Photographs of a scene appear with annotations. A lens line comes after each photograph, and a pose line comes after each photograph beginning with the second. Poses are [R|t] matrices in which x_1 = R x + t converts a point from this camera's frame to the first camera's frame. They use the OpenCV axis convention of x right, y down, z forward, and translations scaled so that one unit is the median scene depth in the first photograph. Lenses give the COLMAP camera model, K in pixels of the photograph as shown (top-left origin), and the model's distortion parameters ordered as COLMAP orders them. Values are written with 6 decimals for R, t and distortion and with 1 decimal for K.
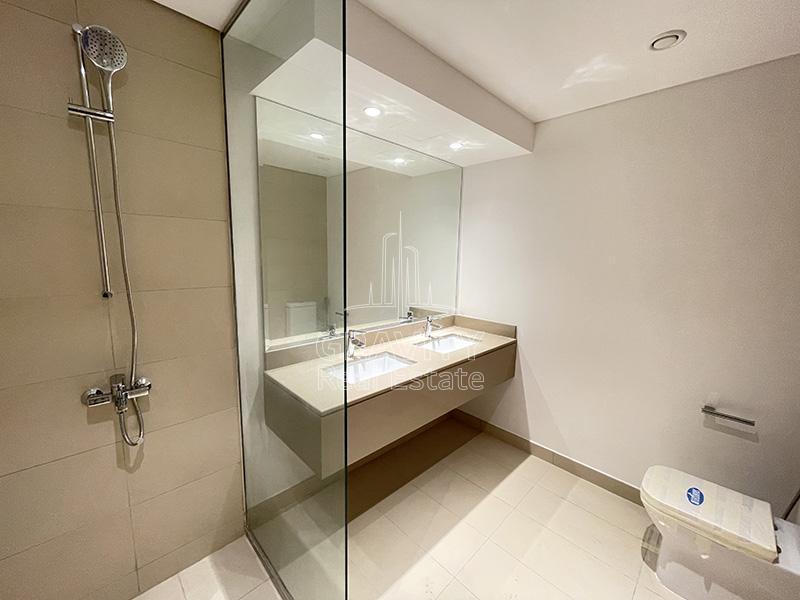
lens RADIAL K [[320.3, 0, 403.7], [0, 320.3, 297.4], [0, 0, 1]] dist [0.000849, -0.000408]
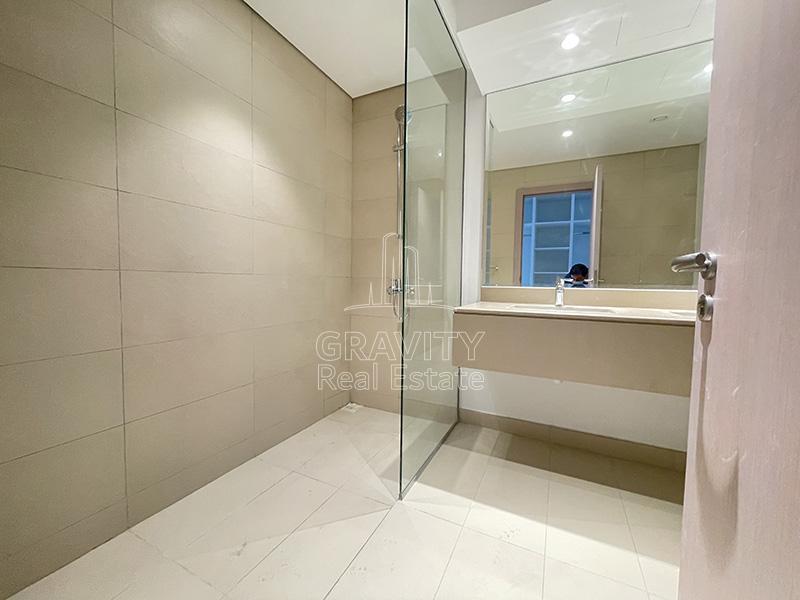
lens RADIAL K [[320.3, 0, 401.8], [0, 320.3, 301.1], [0, 0, 1]] dist [0.000849, -0.000408]
pose [[0.310793, 0.038755, -0.949687, 0.709706], [-0.136969, 0.990566, -0.004401, 0.281264], [0.940557, 0.131446, 0.313169, 0.314409]]
